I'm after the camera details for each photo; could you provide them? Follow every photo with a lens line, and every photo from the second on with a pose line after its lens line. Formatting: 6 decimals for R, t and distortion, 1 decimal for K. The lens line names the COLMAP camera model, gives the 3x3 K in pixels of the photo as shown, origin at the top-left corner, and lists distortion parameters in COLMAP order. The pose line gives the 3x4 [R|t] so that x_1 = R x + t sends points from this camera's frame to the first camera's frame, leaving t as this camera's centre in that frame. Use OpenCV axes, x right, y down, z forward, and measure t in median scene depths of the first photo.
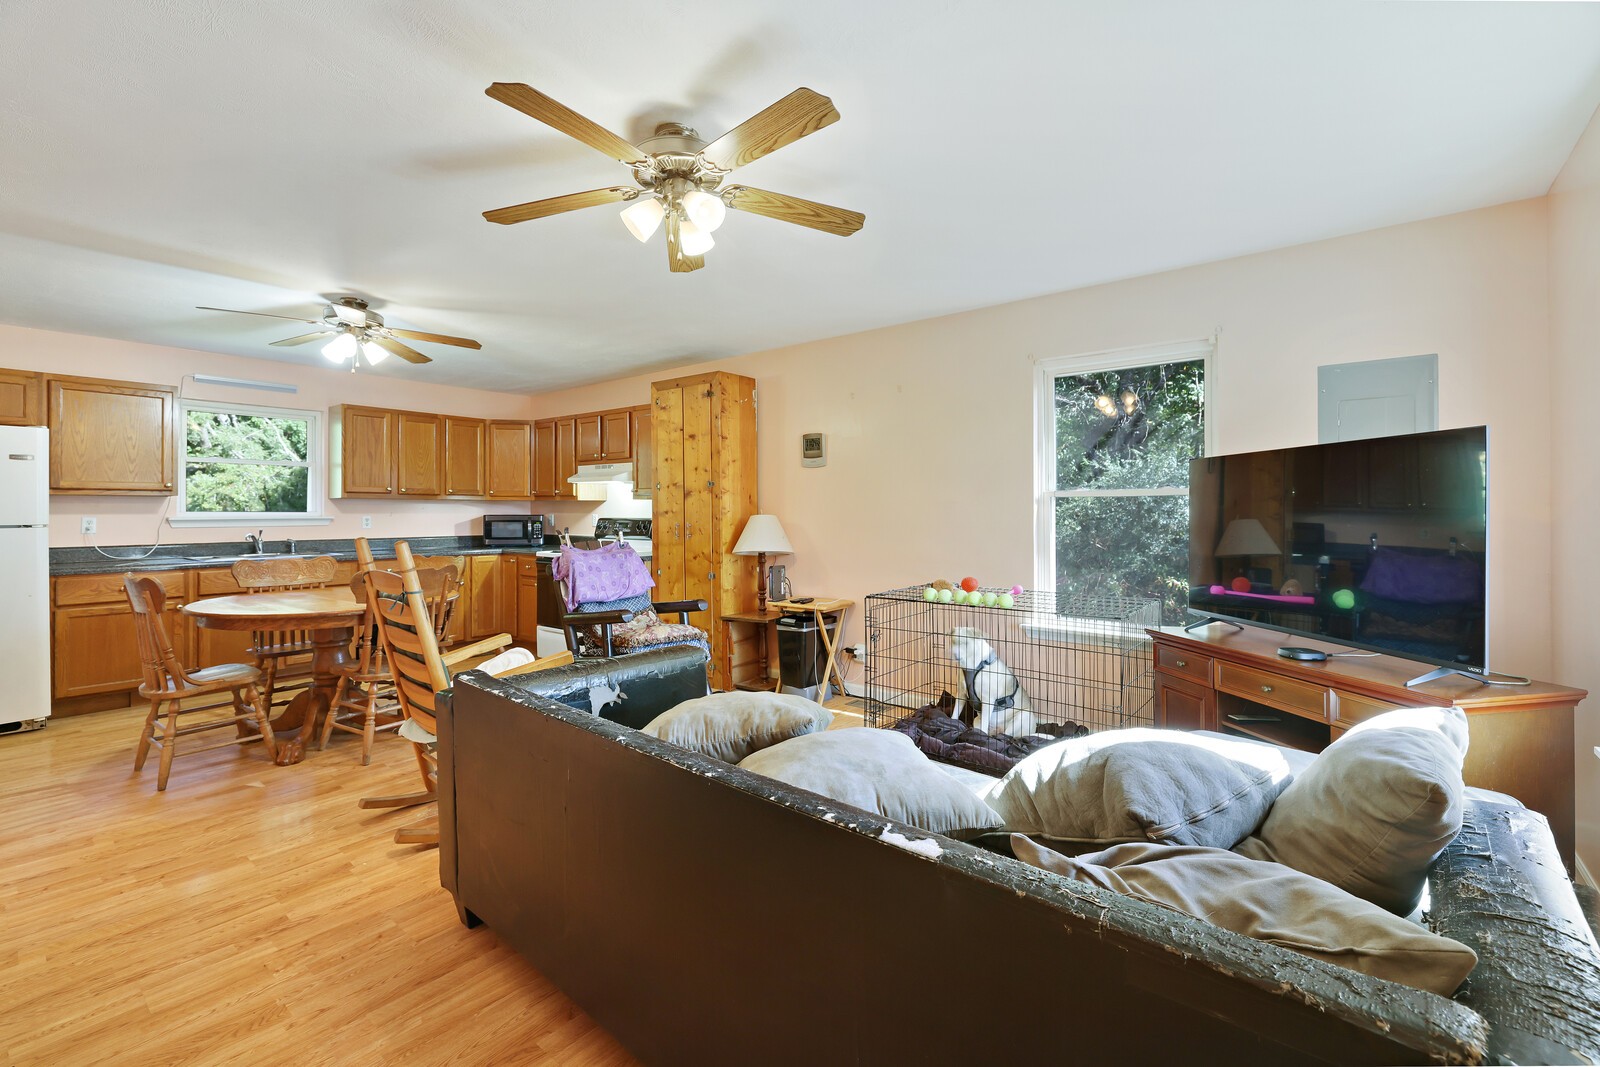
lens RADIAL K [[679.2, 0, 845.2], [0, 679.2, 509.2], [0, 0, 1]] dist [-0.000748, -0.000406]
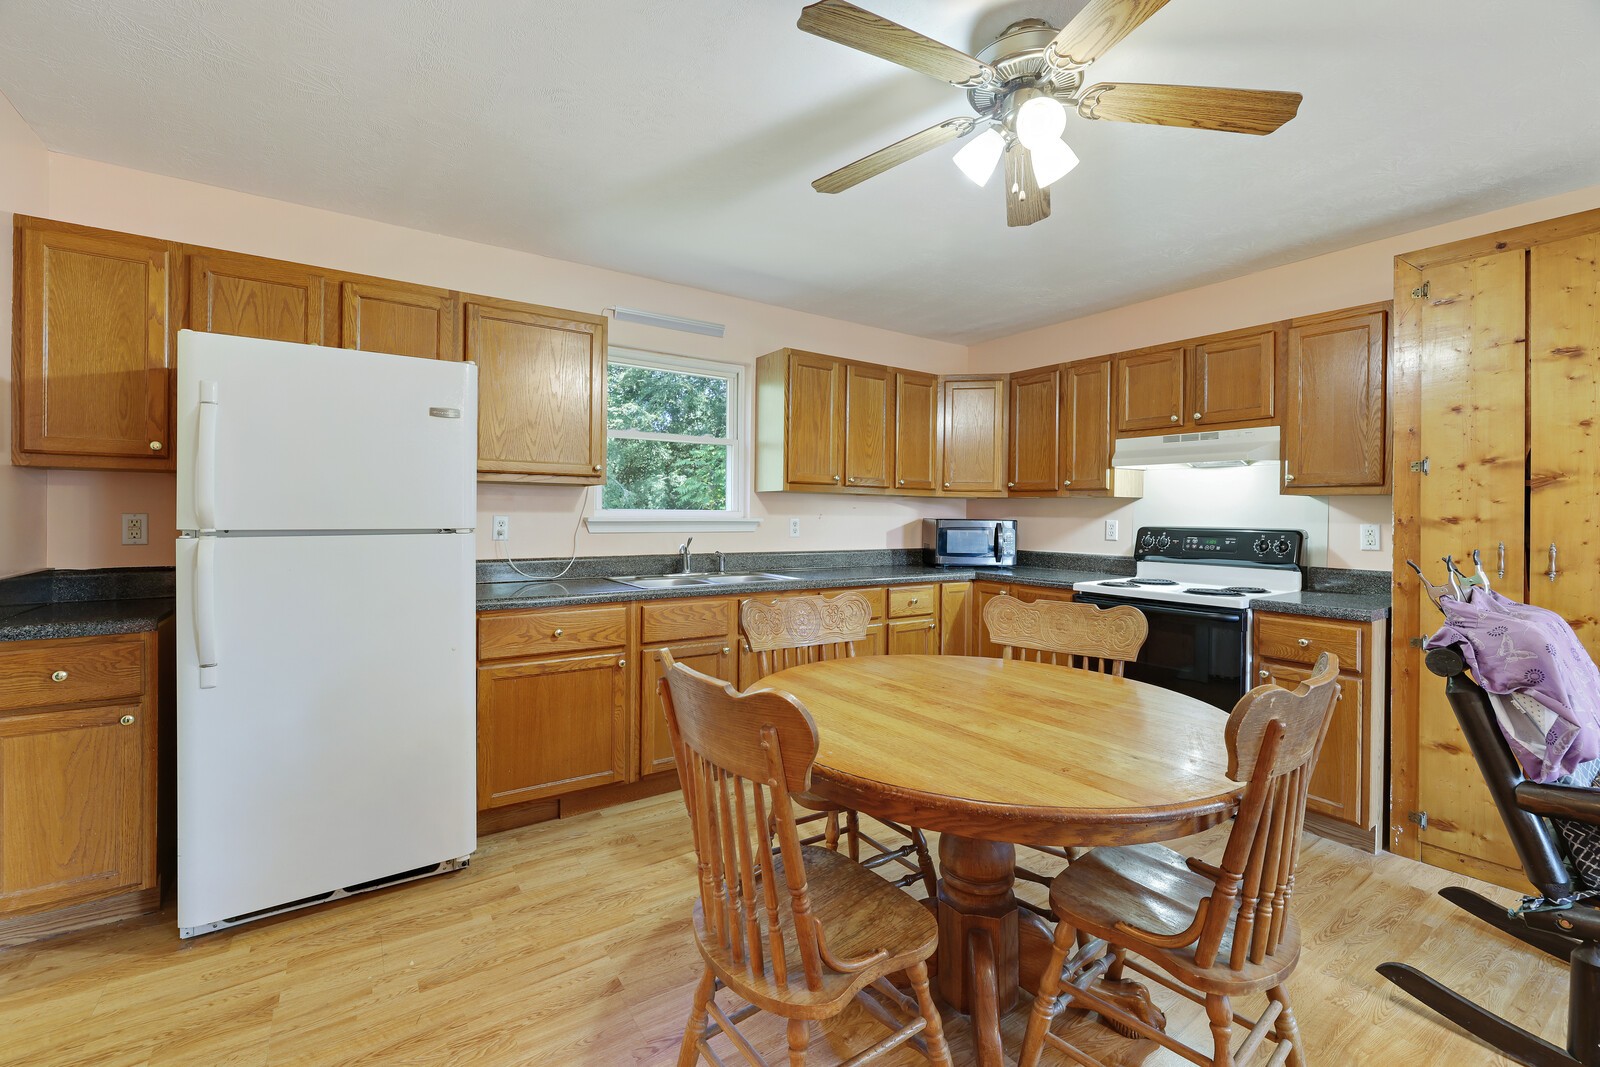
lens RADIAL K [[691.2, 0, 804.1], [0, 691.2, 515.1], [0, 0, 1]] dist [-0.001161, -0.000384]
pose [[0.946190, 0.012131, -0.323384, -0.455643], [-0.011282, 0.999926, 0.004501, 0.003332], [0.323415, -0.000611, 0.946257, 0.335246]]
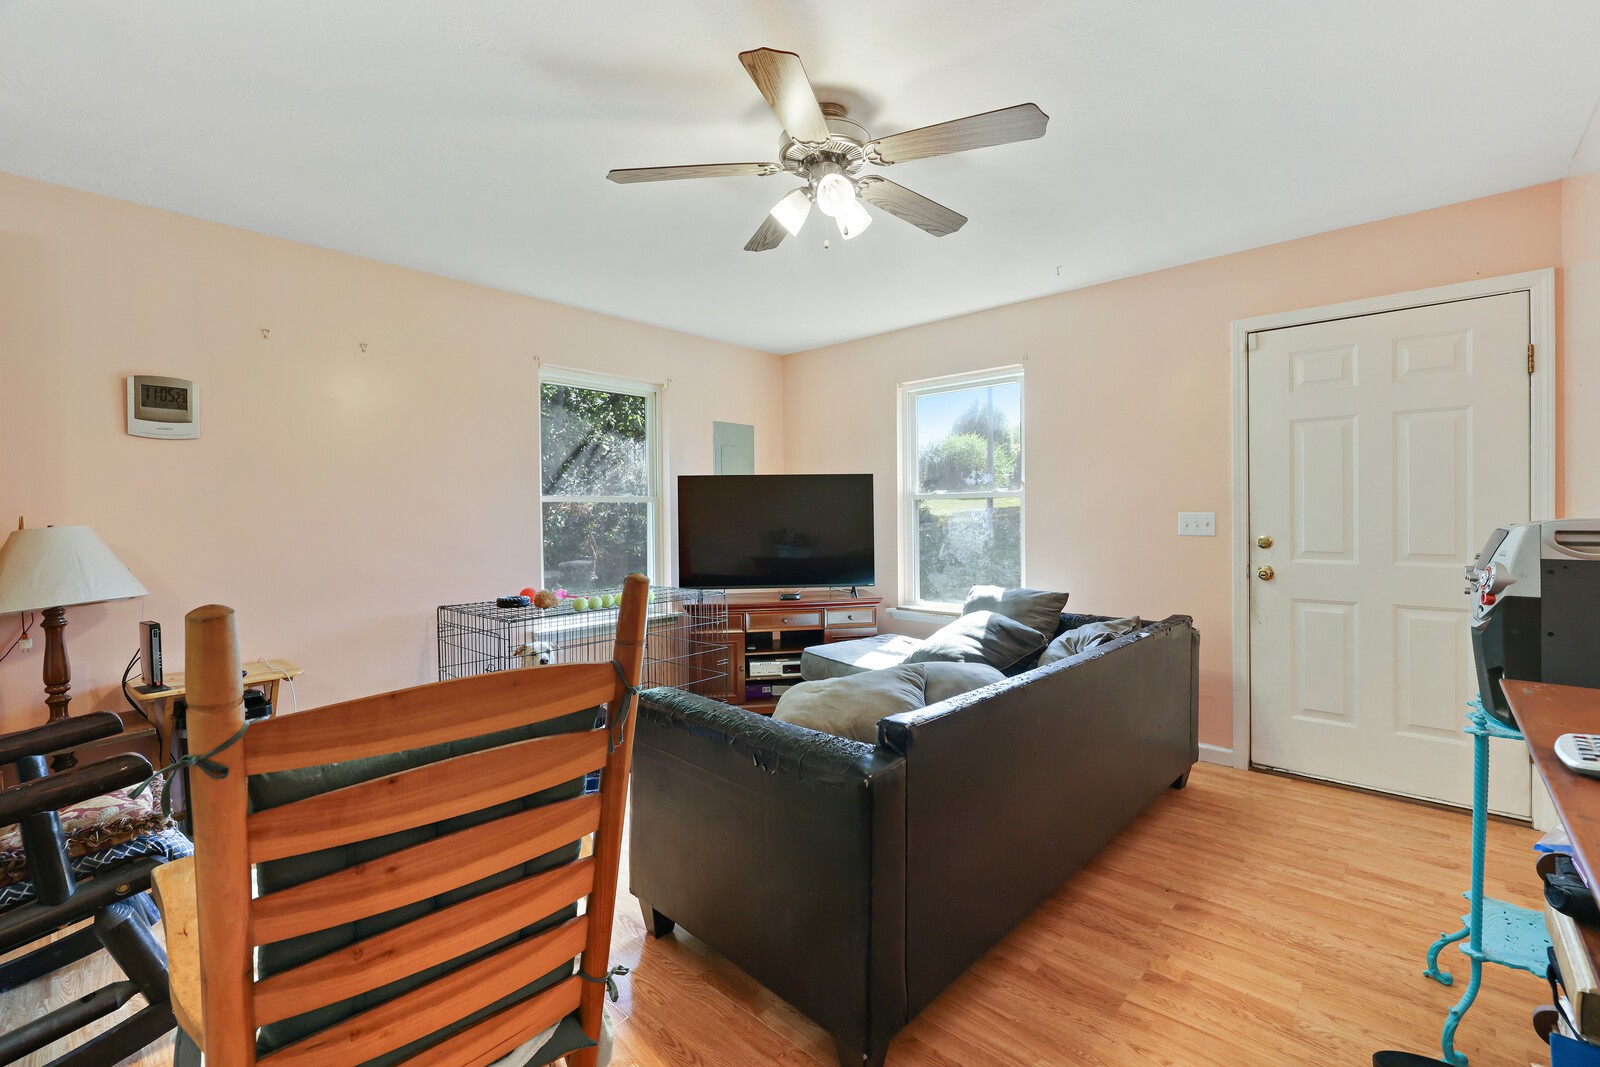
lens RADIAL K [[691.5, 0, 800.0], [0, 691.5, 533.5], [0, 0, 1]] dist [-0.000187, -0.000122]
pose [[0.085482, -0.026852, 0.995978, -2.436225], [0.007522, 0.999626, 0.026305, 0.016166], [-0.996311, 0.005244, 0.085652, 1.895600]]
